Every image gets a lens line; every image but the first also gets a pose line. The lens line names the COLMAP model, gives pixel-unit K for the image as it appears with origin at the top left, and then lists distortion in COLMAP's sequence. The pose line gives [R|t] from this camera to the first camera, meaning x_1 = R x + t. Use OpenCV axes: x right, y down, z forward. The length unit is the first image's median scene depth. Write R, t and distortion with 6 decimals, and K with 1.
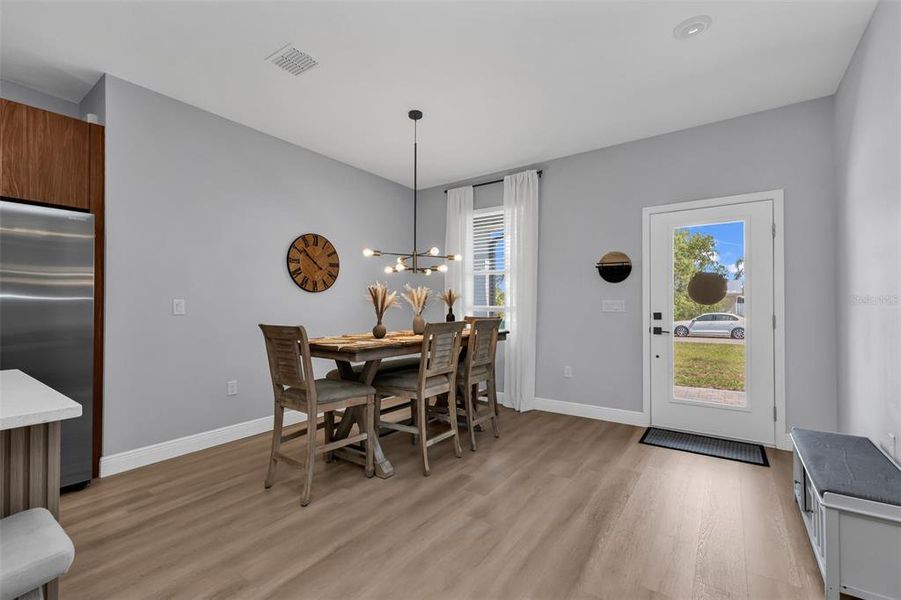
lens RADIAL K [[391.5, 0, 454.5], [0, 391.5, 301.6], [0, 0, 1]] dist [0.007091, -0.001243]
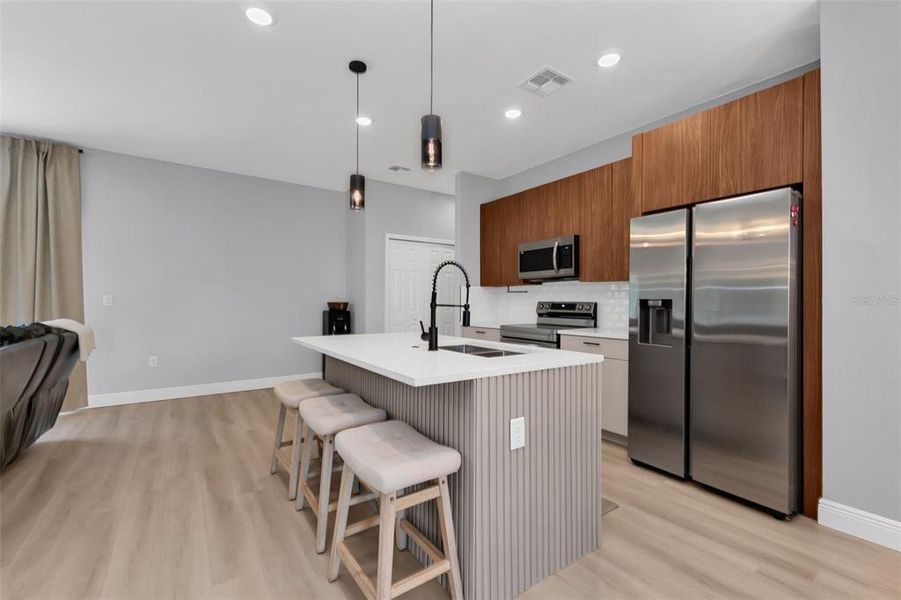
lens RADIAL K [[391.5, 0, 454.8], [0, 391.5, 301.0], [0, 0, 1]] dist [0.007091, -0.001243]
pose [[-0.342366, -0.000131, -0.939567, 0.054928], [0.009306, 0.999950, -0.003530, 0.004589], [0.939521, -0.009952, -0.342348, 0.419174]]
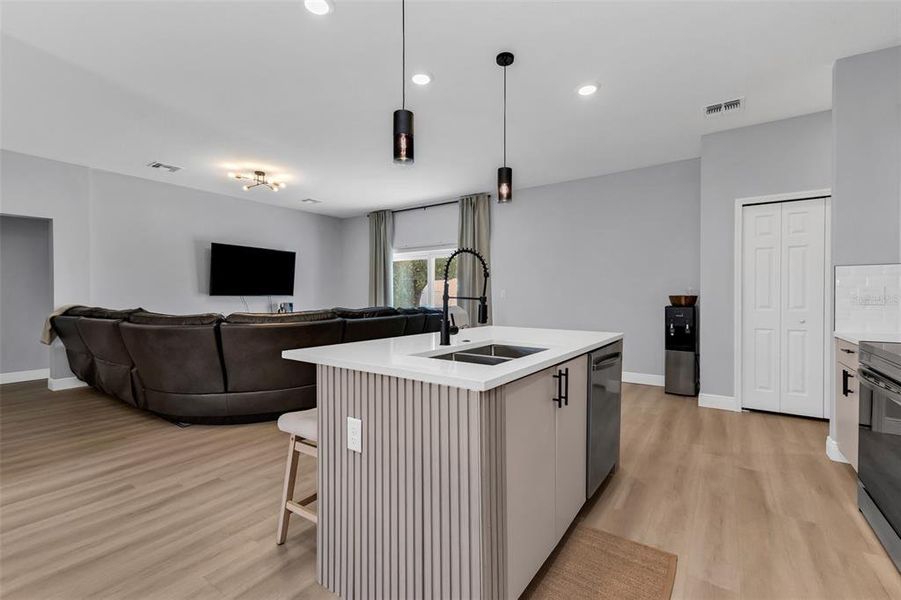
lens RADIAL K [[391.5, 0, 446.5], [0, 391.5, 297.9], [0, 0, 1]] dist [0.007091, -0.001243]
pose [[-0.999957, 0.000440, 0.009301, -0.444945], [0.000402, 0.999992, -0.004063, 0.010912], [-0.009303, -0.004059, -0.999948, 0.719386]]
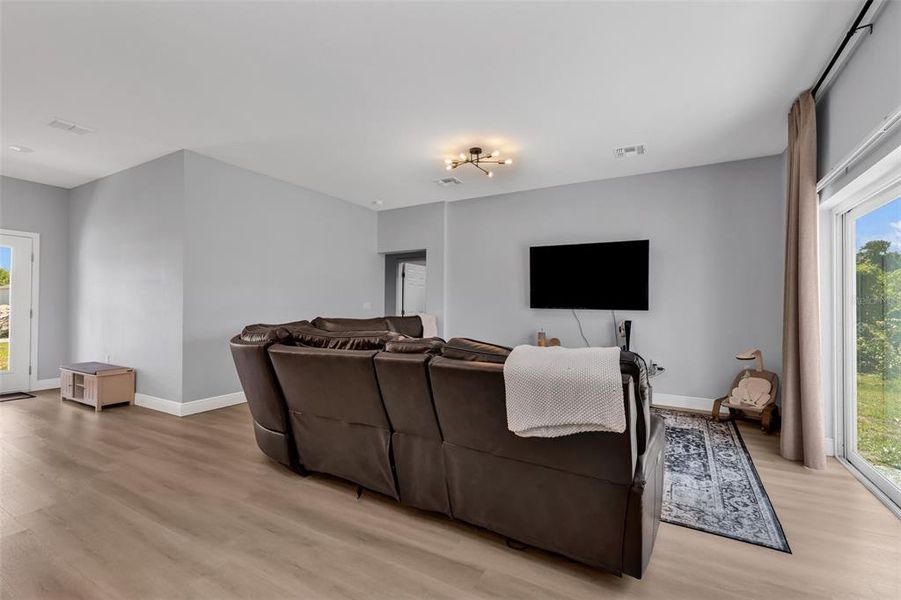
lens RADIAL K [[391.5, 0, 449.8], [0, 391.5, 302.2], [0, 0, 1]] dist [0.007091, -0.001243]
pose [[-0.099853, 0.013397, 0.994912, -0.834186], [-0.017425, 0.999732, -0.015211, -0.000635], [-0.994850, -0.018855, -0.099593, -0.475483]]
